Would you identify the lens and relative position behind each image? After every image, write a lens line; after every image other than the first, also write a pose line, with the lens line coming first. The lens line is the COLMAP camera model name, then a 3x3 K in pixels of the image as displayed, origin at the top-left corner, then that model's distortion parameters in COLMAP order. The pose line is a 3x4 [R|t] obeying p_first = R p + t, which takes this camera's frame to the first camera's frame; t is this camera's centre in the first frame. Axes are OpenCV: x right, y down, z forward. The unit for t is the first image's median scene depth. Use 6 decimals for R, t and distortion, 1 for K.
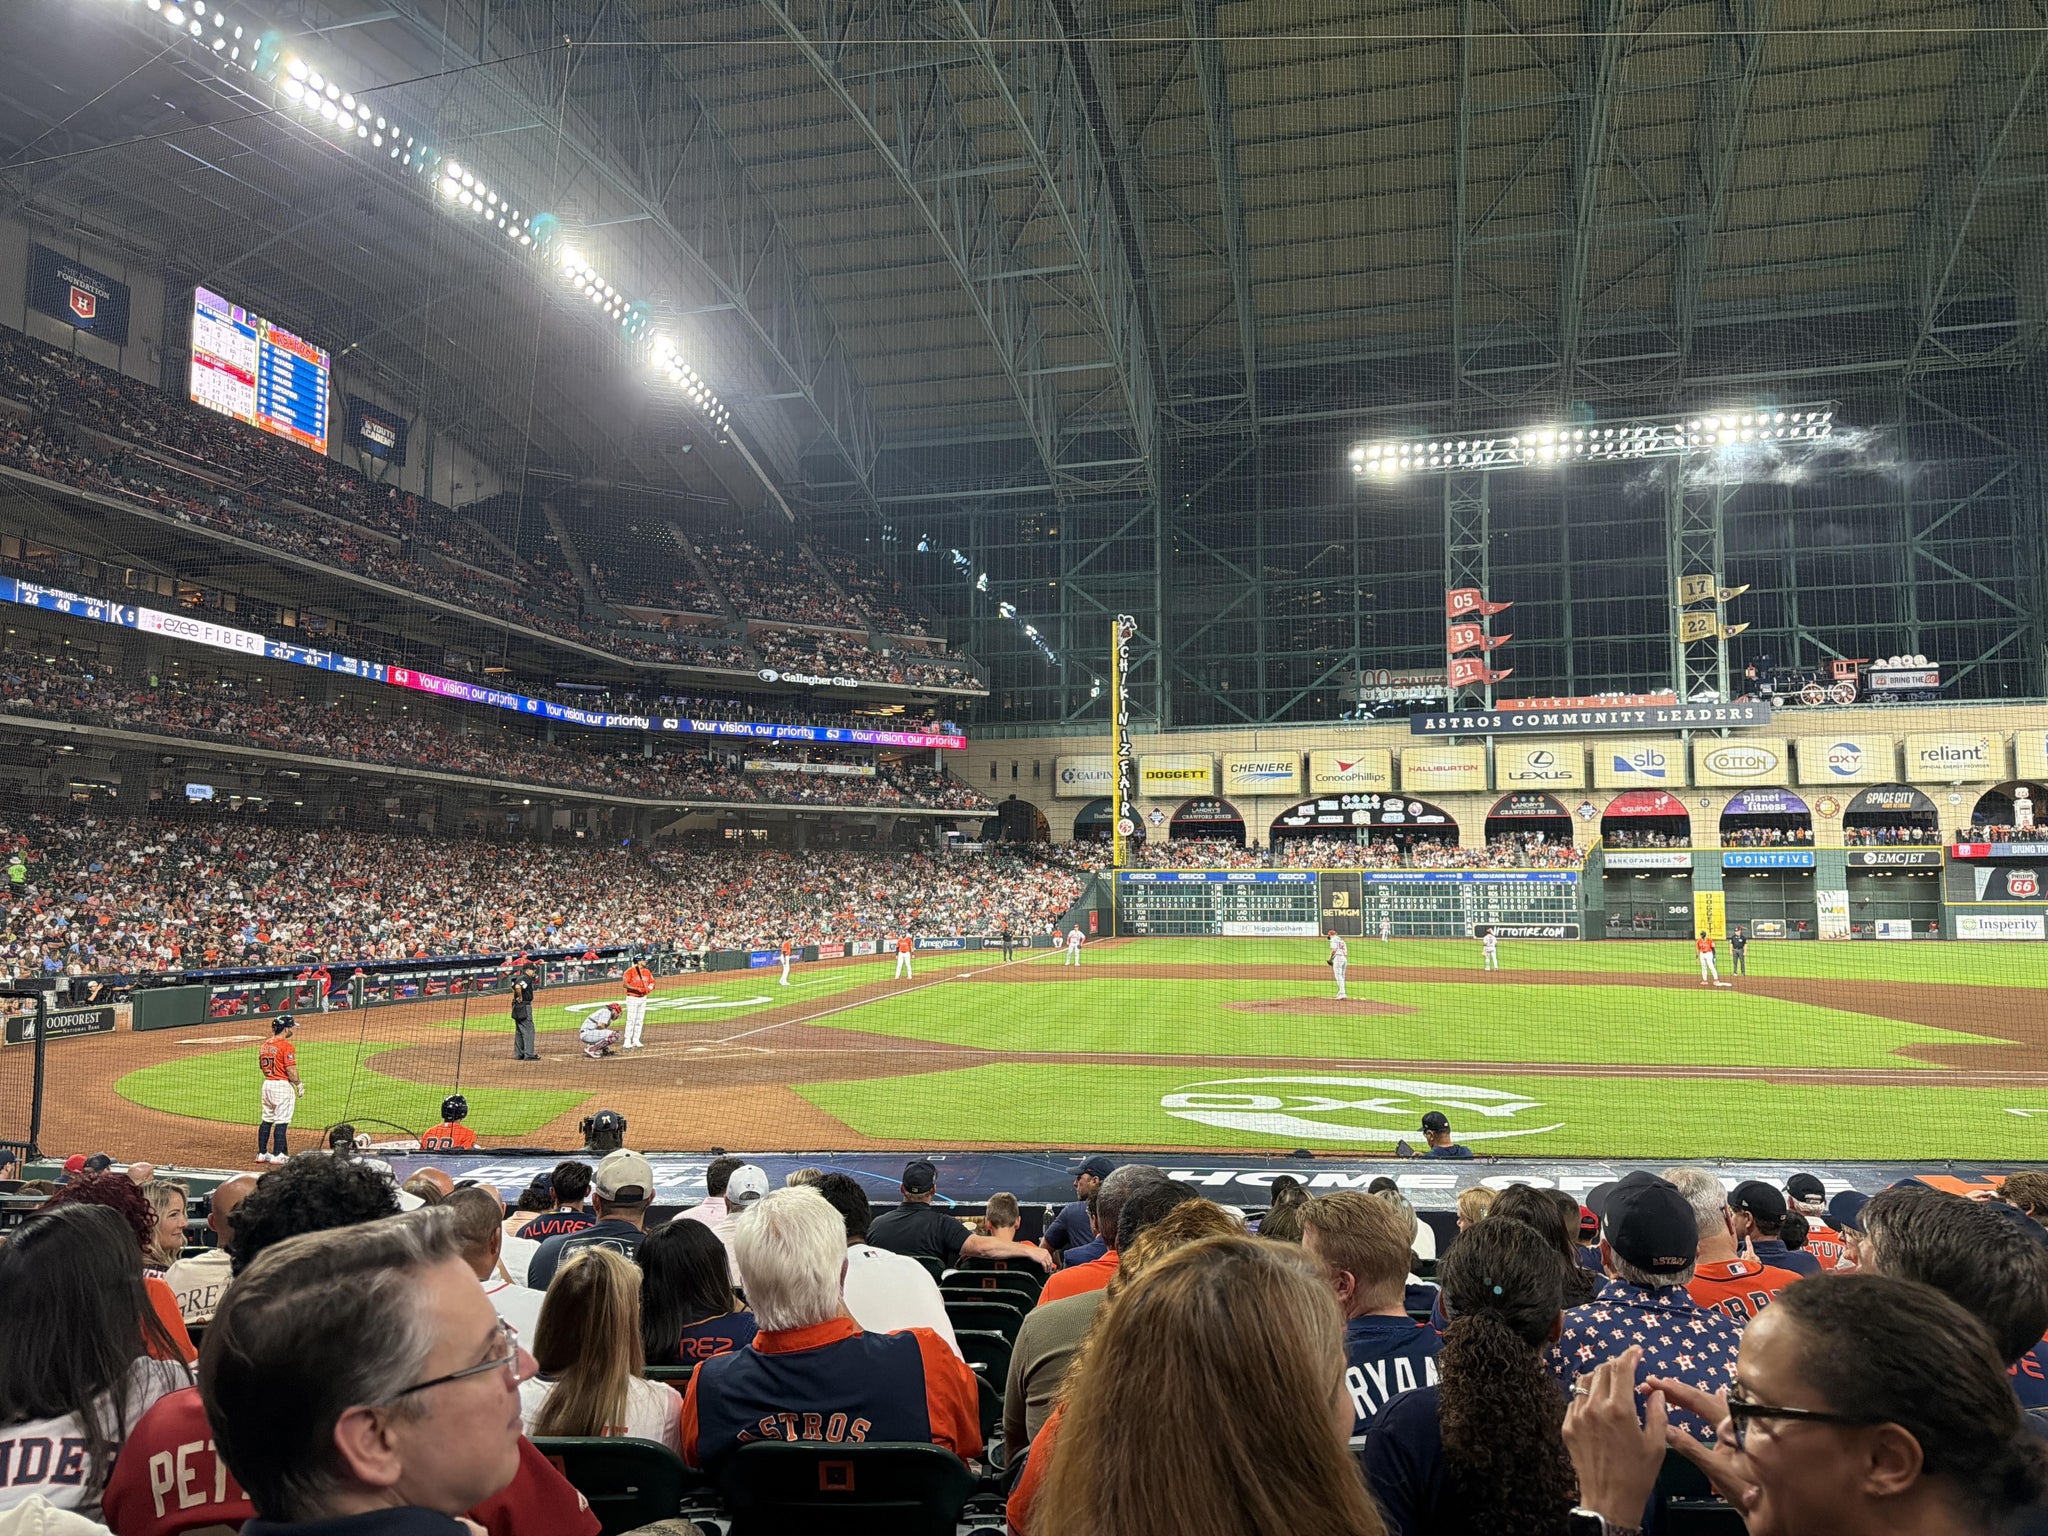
lens RADIAL K [[1416.0, 0, 1020.6], [0, 1416.0, 778.5], [0, 0, 1]] dist [0.154069, -0.288303]
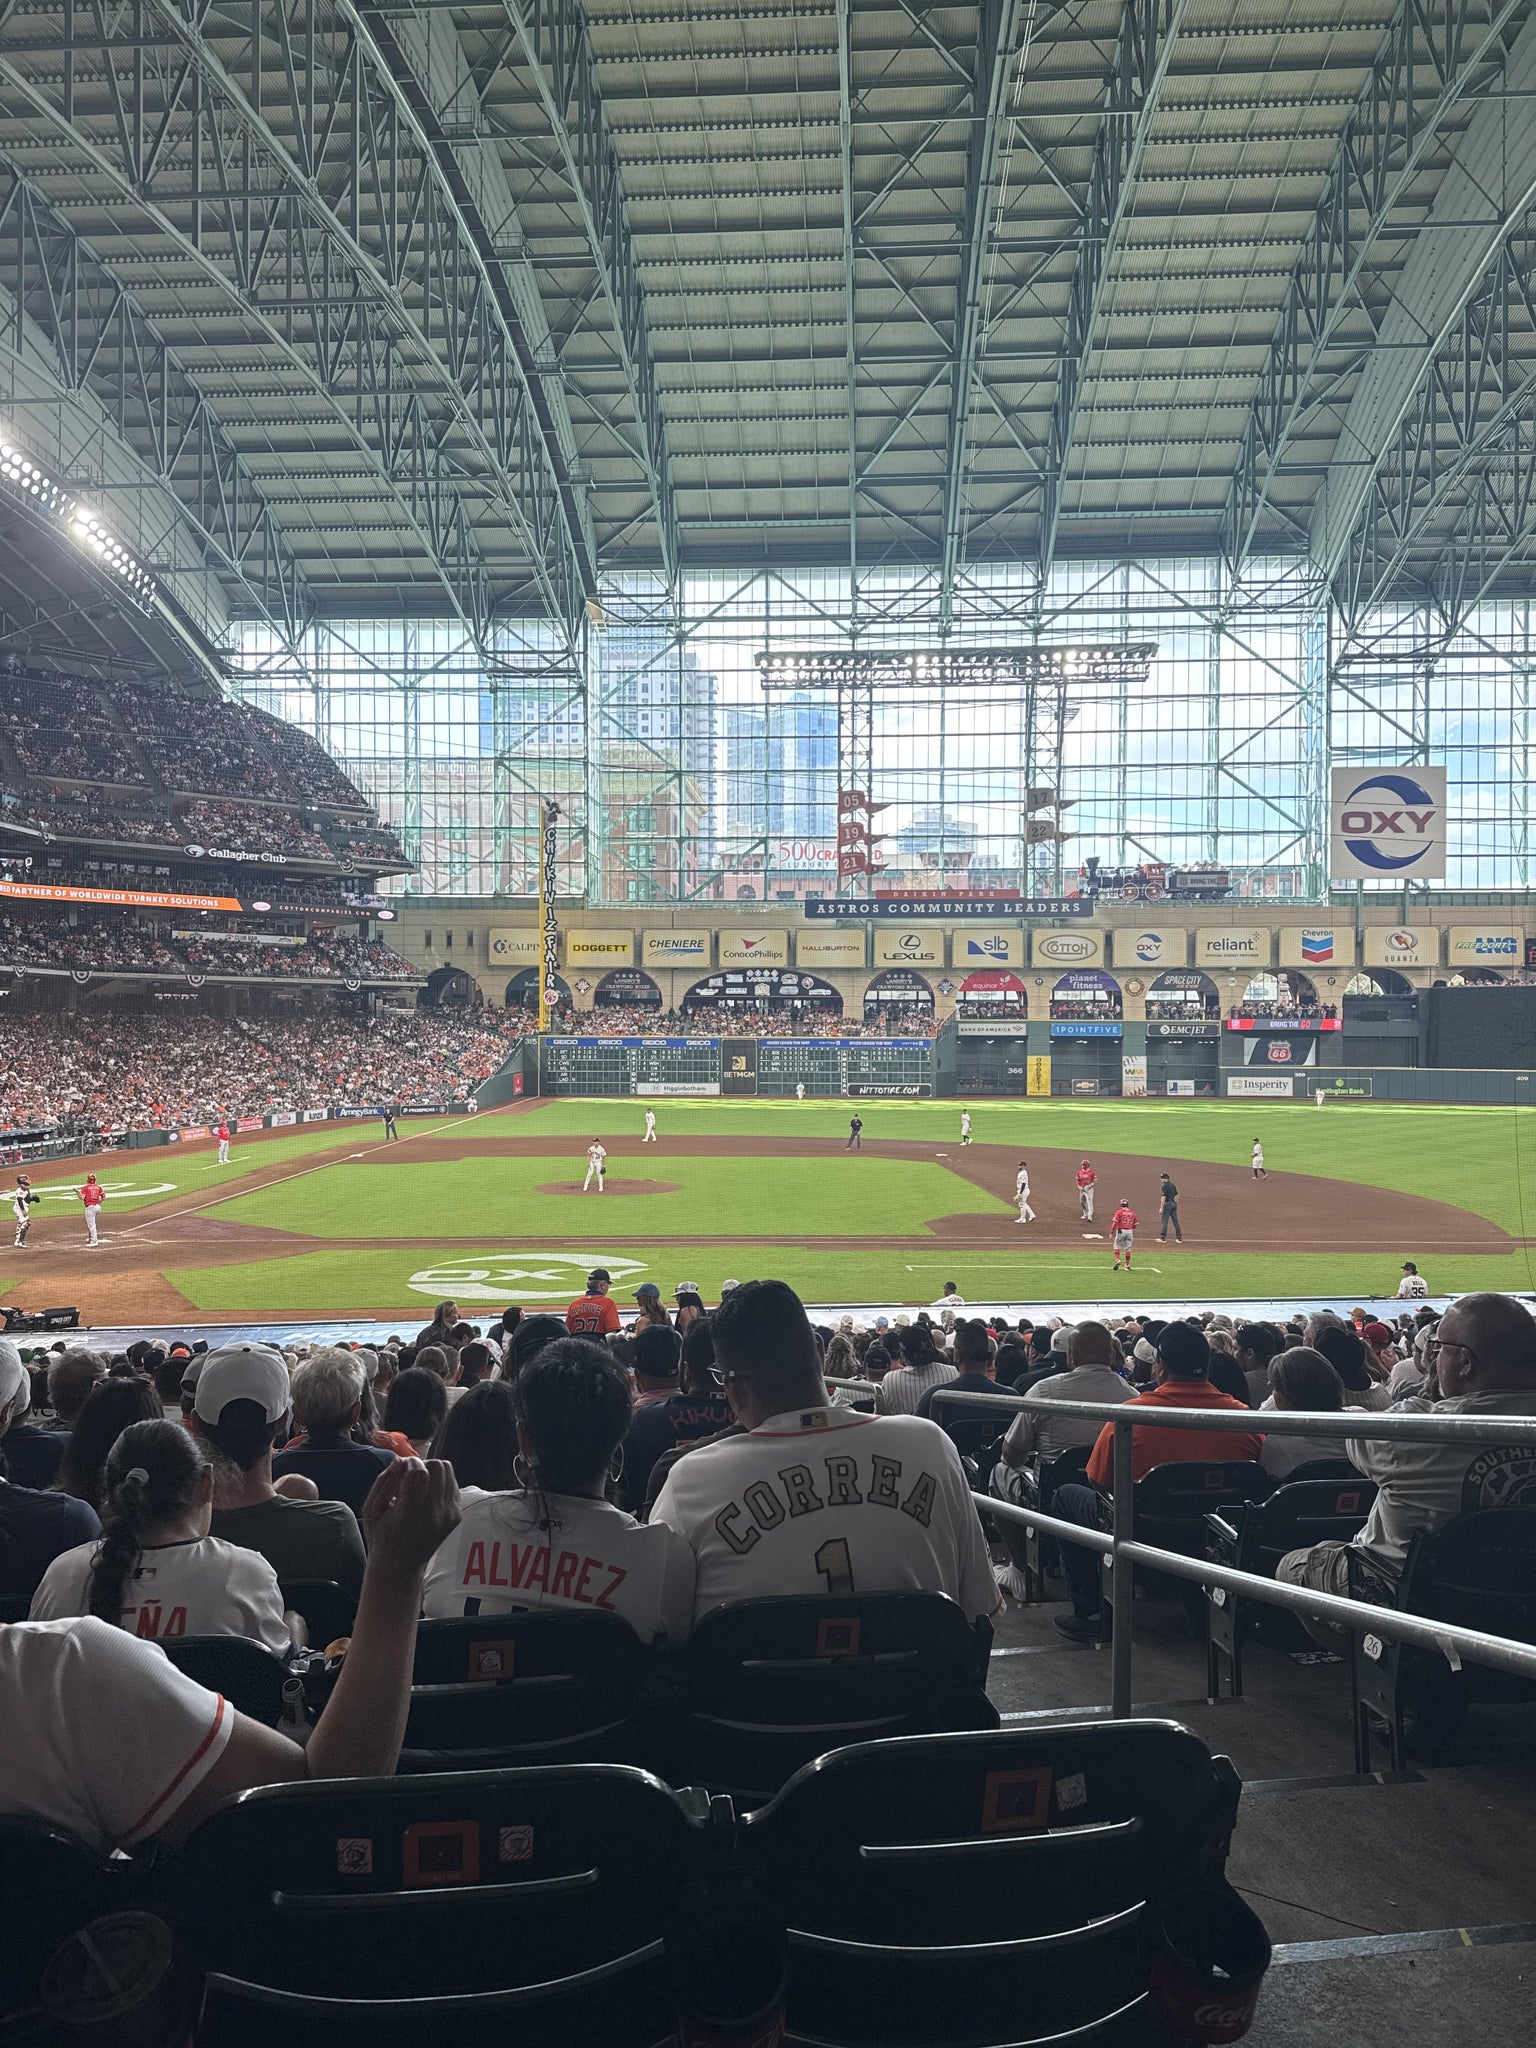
lens RADIAL K [[1416.0, 0, 765.7], [0, 1416.0, 1034.5], [0, 0, 1]] dist [0.154069, -0.288303]
pose [[0.982166, 0.004944, 0.187949, 0.031284], [-0.020871, 0.996343, 0.082857, -0.031574], [-0.186852, -0.085302, 0.978678, -0.108727]]
